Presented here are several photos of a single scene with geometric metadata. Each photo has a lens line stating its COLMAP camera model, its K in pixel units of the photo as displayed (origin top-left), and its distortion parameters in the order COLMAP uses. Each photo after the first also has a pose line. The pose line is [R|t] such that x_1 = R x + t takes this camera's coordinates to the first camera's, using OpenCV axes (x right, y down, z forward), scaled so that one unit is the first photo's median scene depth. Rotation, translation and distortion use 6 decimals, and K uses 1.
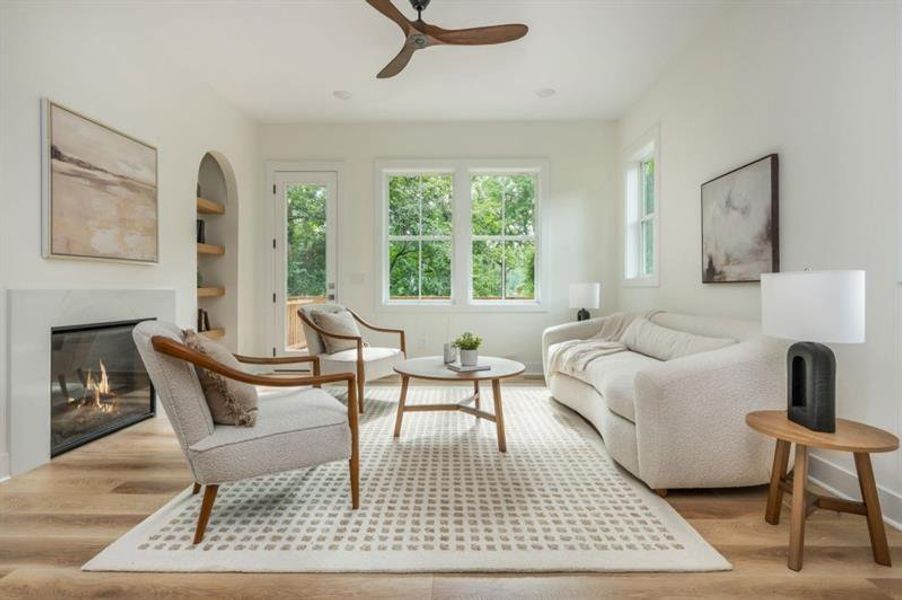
lens RADIAL K [[444.7, 0, 449.9], [0, 444.7, 289.9], [0, 0, 1]] dist [0.001249, -0.000373]
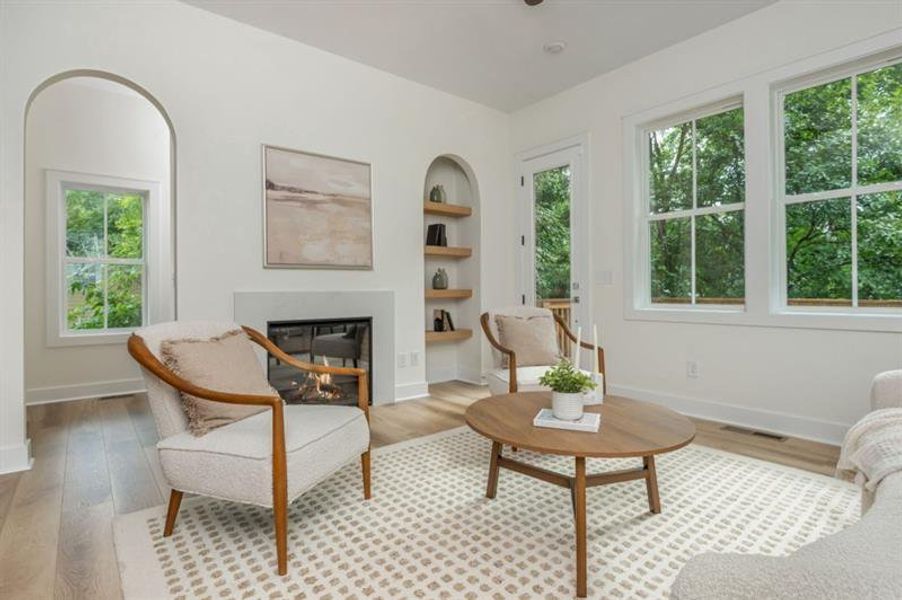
lens RADIAL K [[455.9, 0, 448.7], [0, 455.9, 294.8], [0, 0, 1]] dist [-0.003930, -0.000932]
pose [[0.645828, 0.006814, -0.763452, 0.402511], [0.003278, 0.999926, 0.011698, -0.005131], [0.763476, -0.010057, 0.645758, 0.490955]]
